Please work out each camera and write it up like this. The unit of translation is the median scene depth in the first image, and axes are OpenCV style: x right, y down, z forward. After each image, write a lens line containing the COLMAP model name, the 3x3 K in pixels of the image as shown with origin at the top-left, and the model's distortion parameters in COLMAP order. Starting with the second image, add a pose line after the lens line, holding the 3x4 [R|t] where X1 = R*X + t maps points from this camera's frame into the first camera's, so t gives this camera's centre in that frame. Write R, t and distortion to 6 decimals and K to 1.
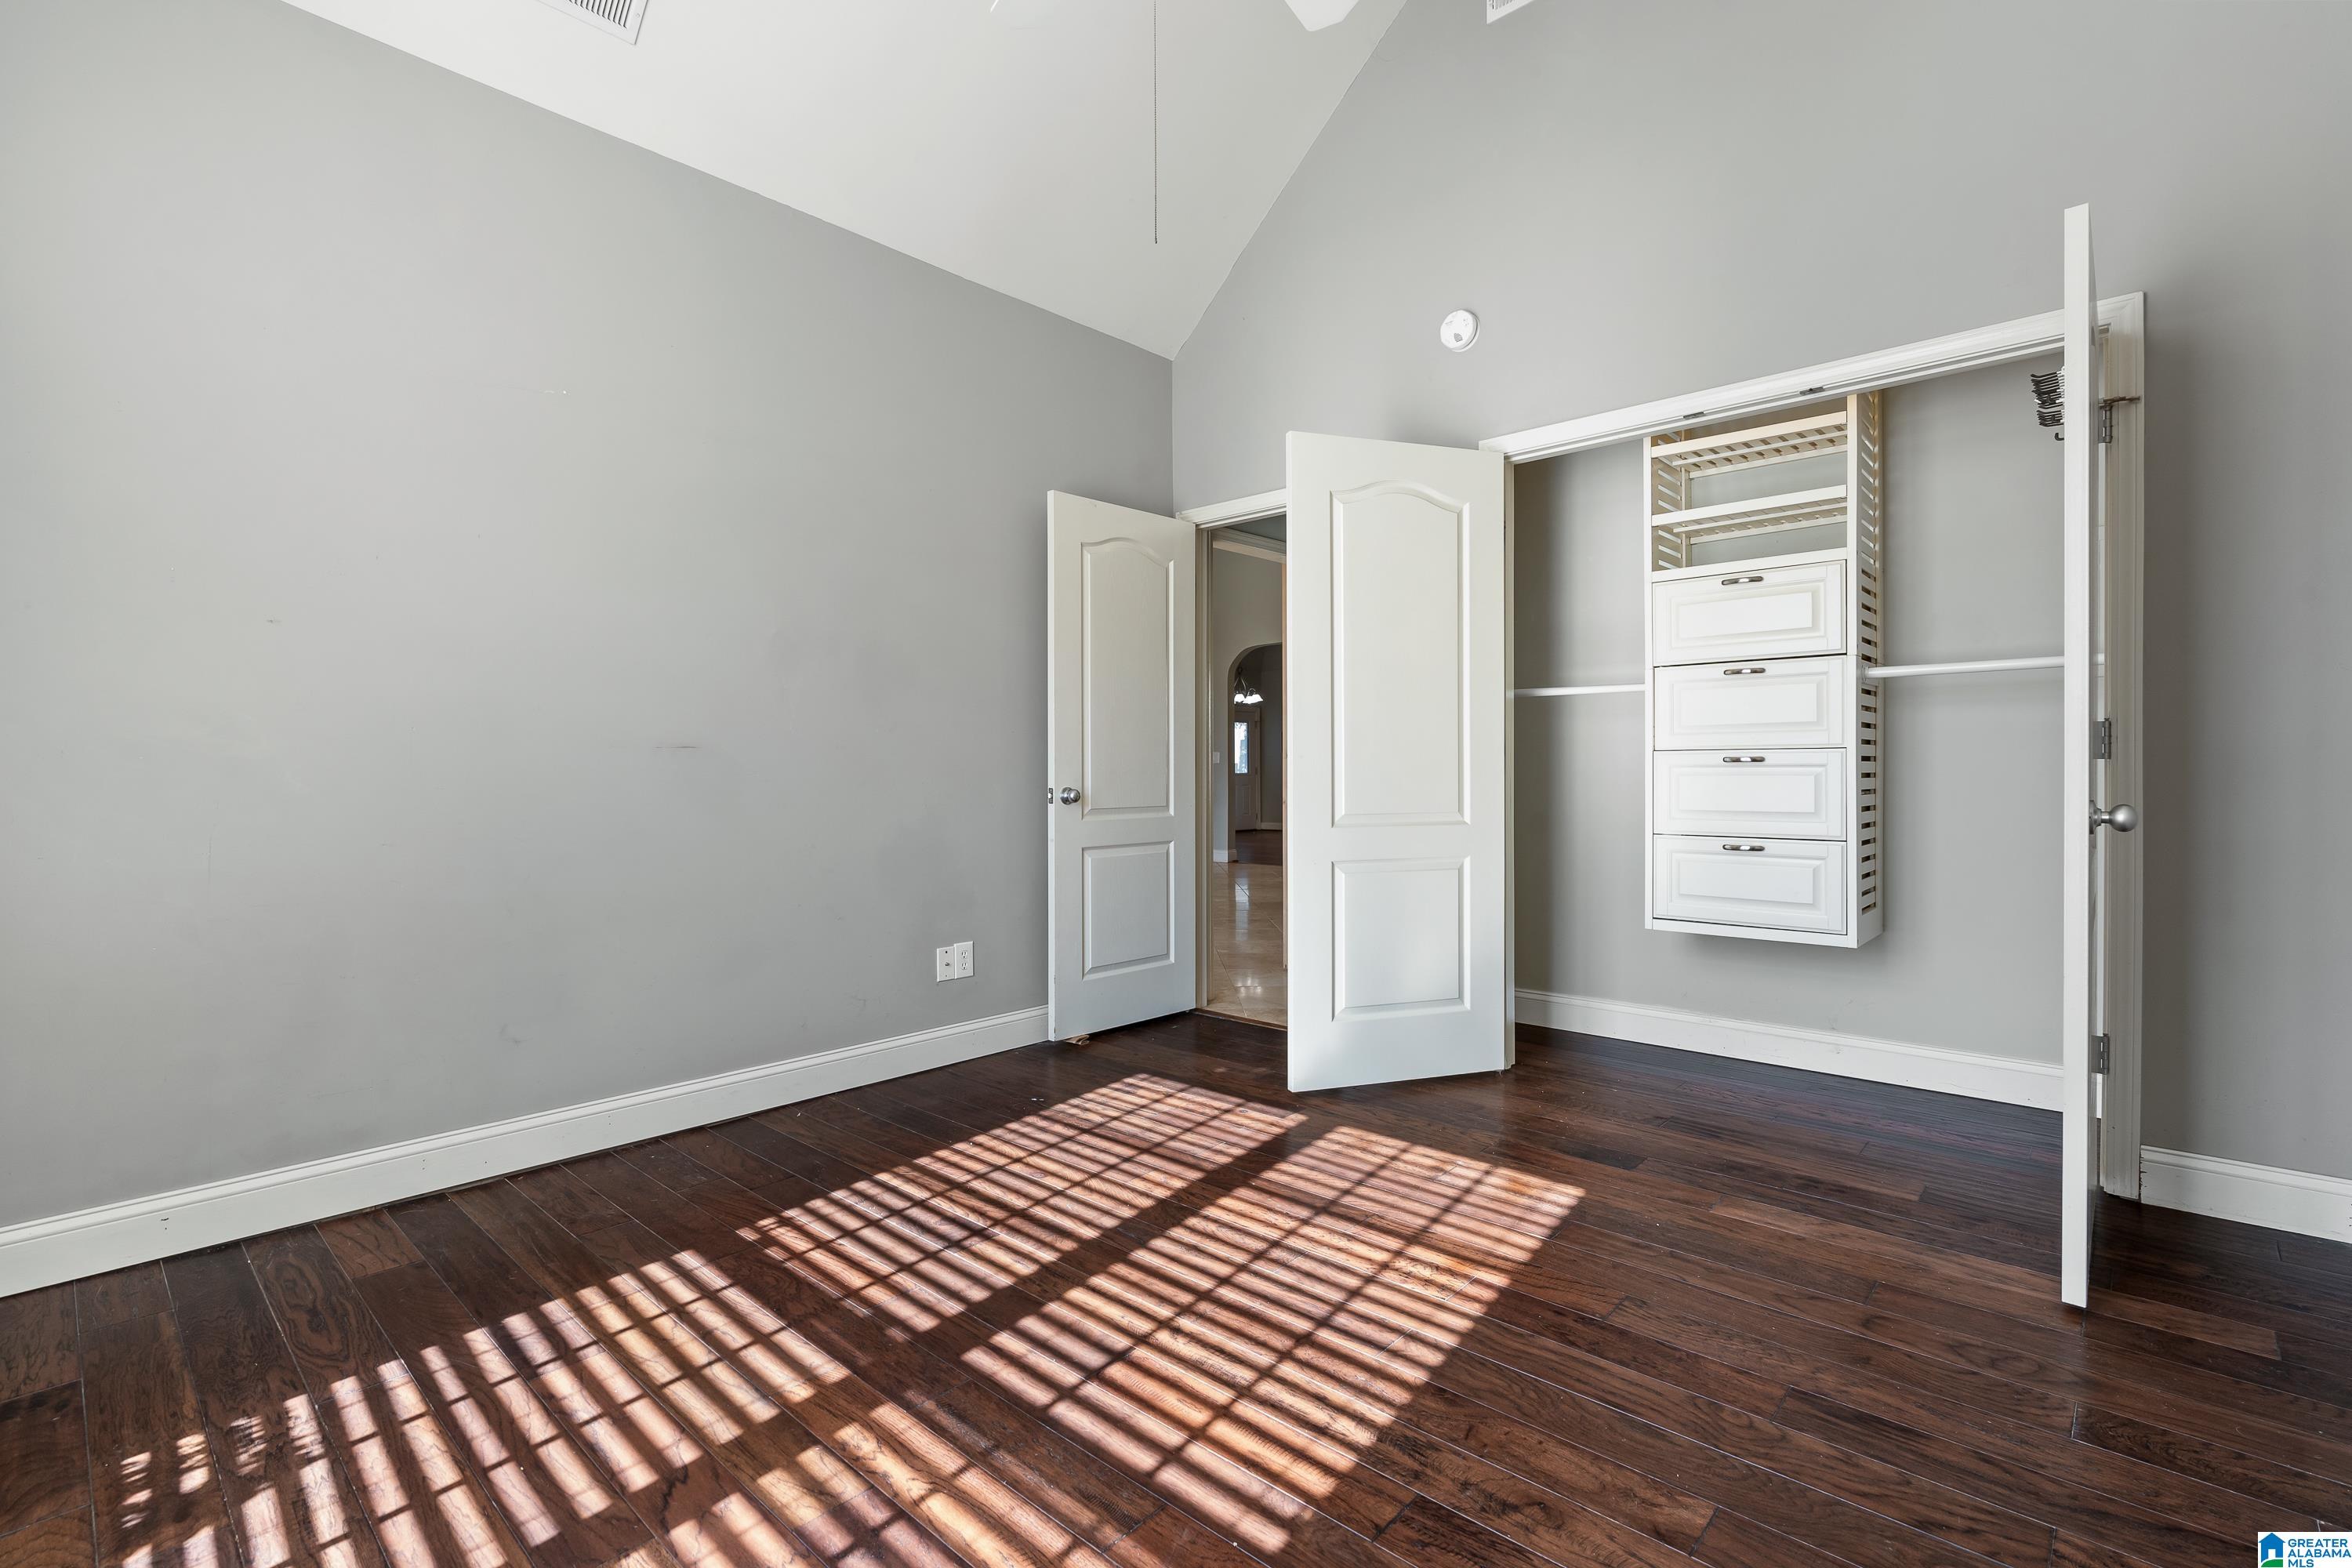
lens RADIAL K [[1062.0, 0, 1177.5], [0, 1062.0, 767.3], [0, 0, 1]] dist [-0.006351, 0.001301]
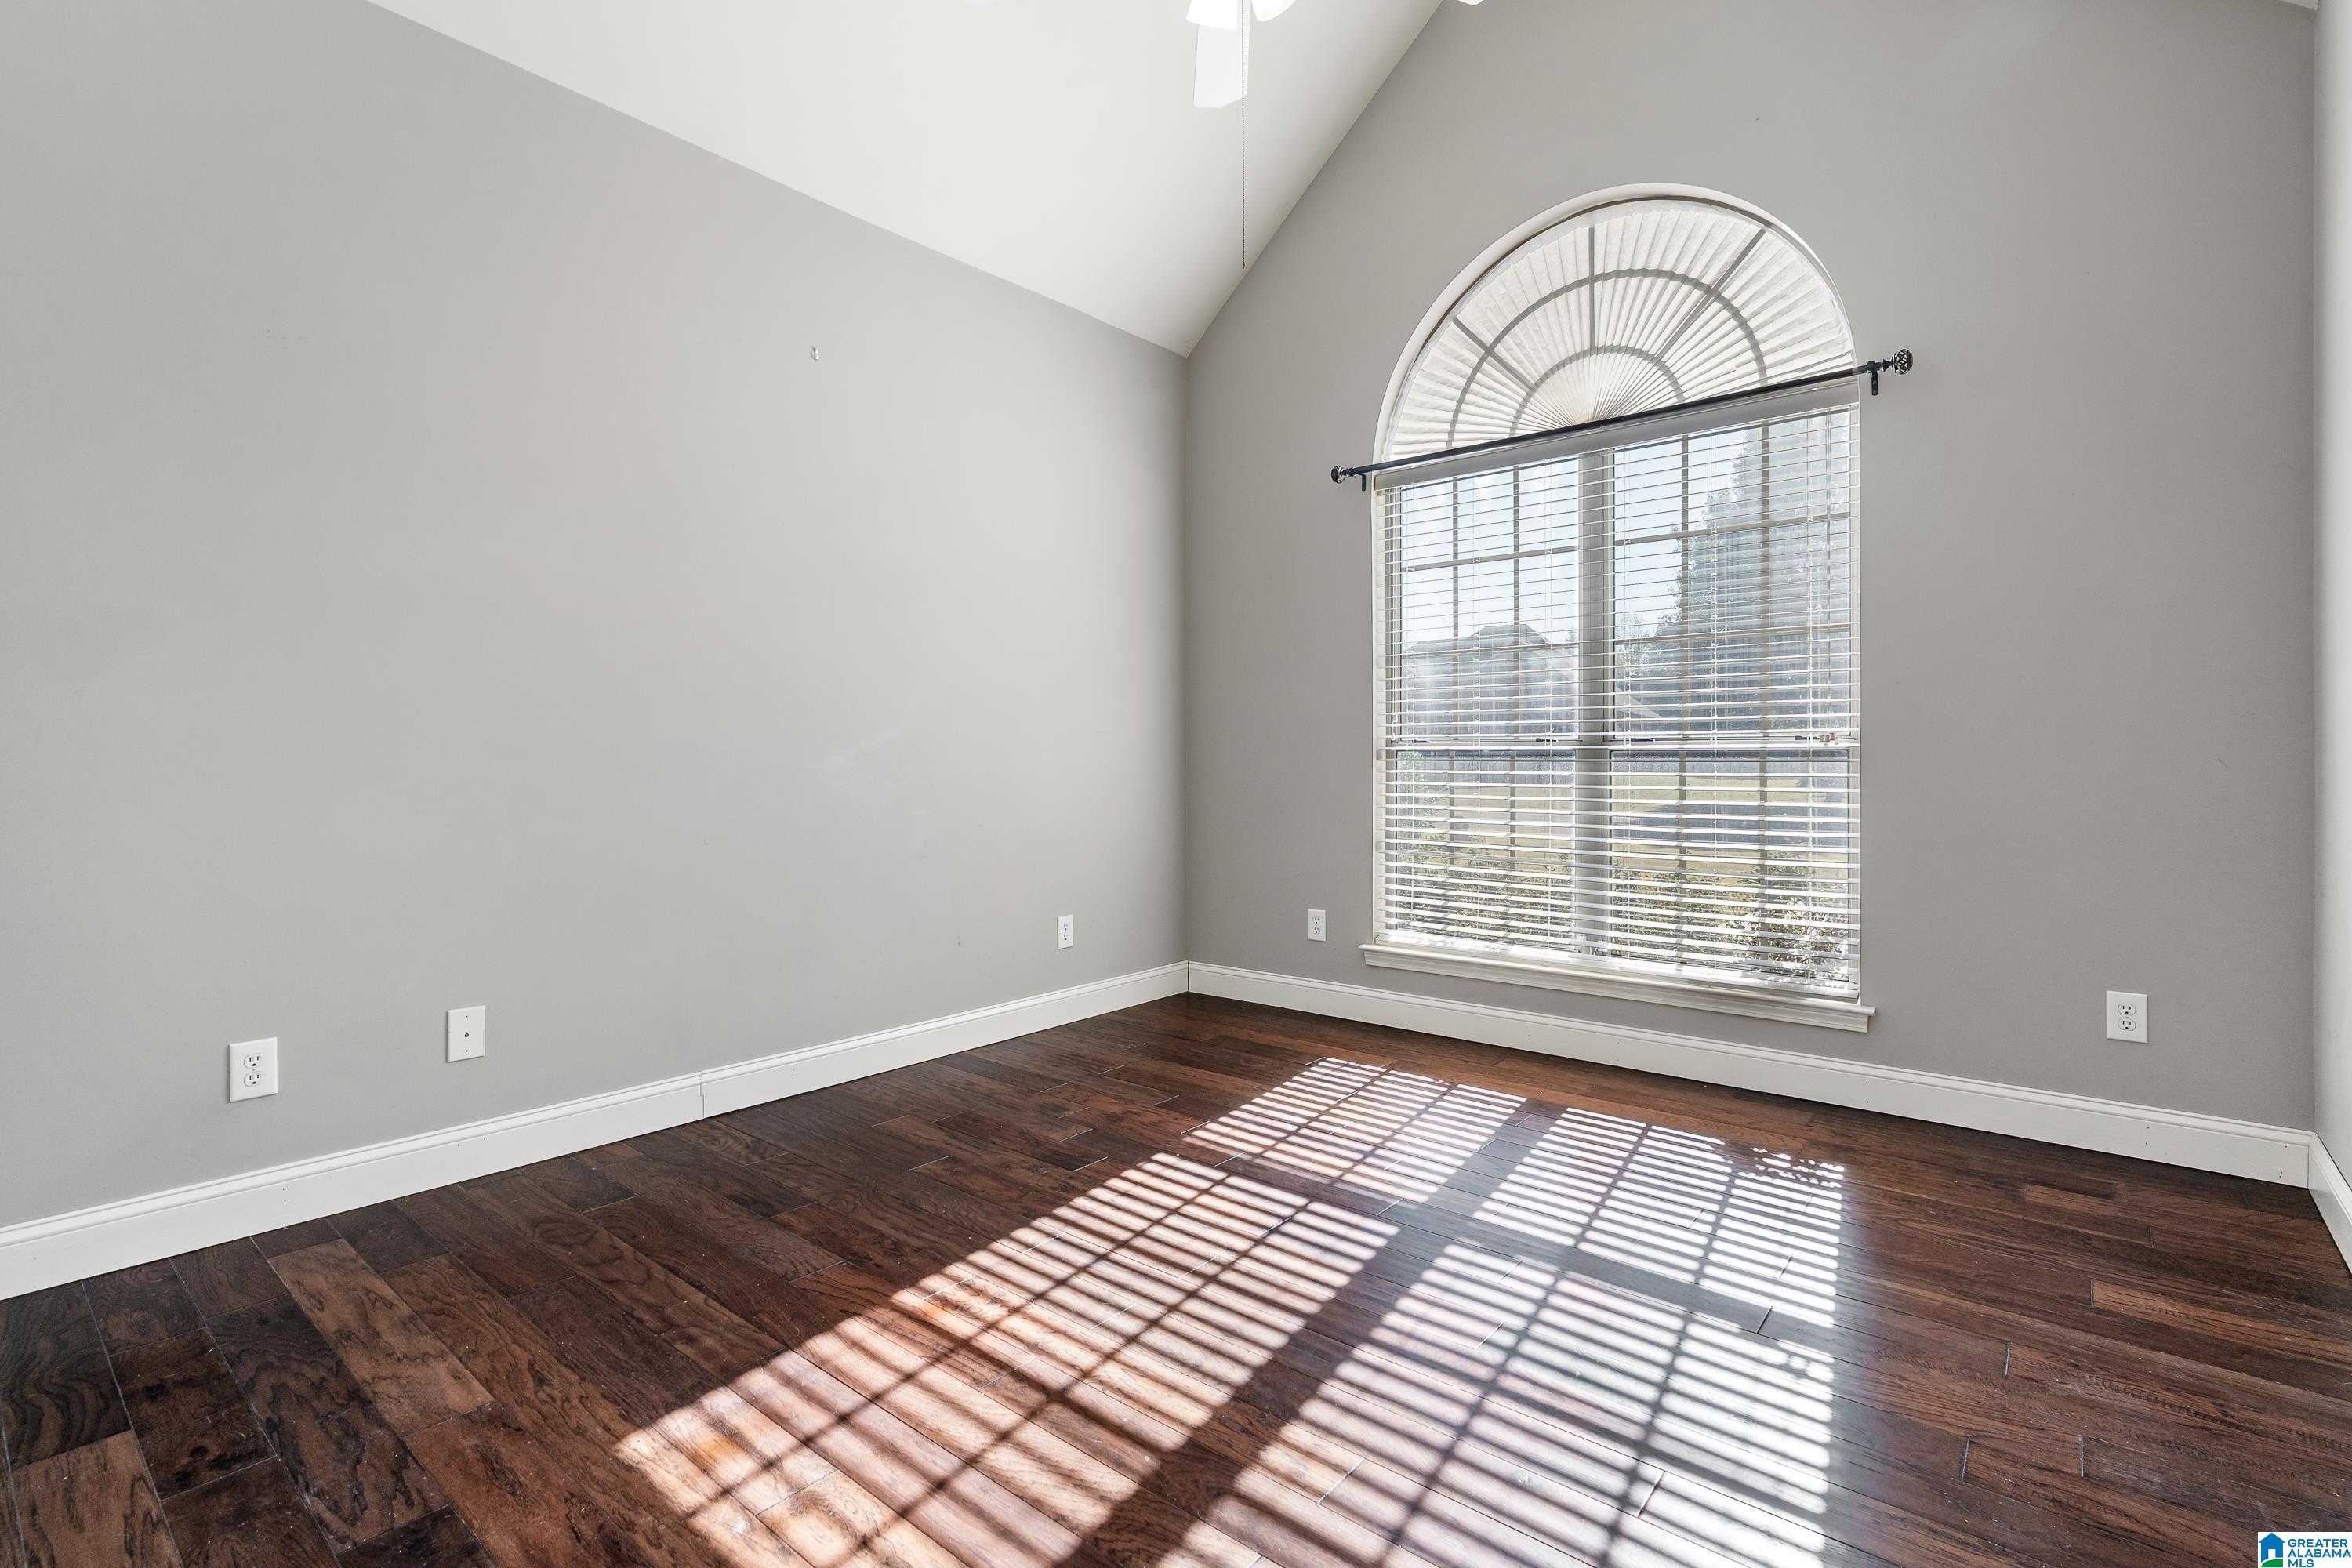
lens RADIAL K [[1062.0, 0, 1177.5], [0, 1062.0, 767.3], [0, 0, 1]] dist [-0.006351, 0.001301]
pose [[-0.998446, 0.010264, -0.054769, 0.108161], [0.010101, 0.999944, 0.003255, 0.005389], [0.054799, 0.002696, -0.998494, 2.022693]]
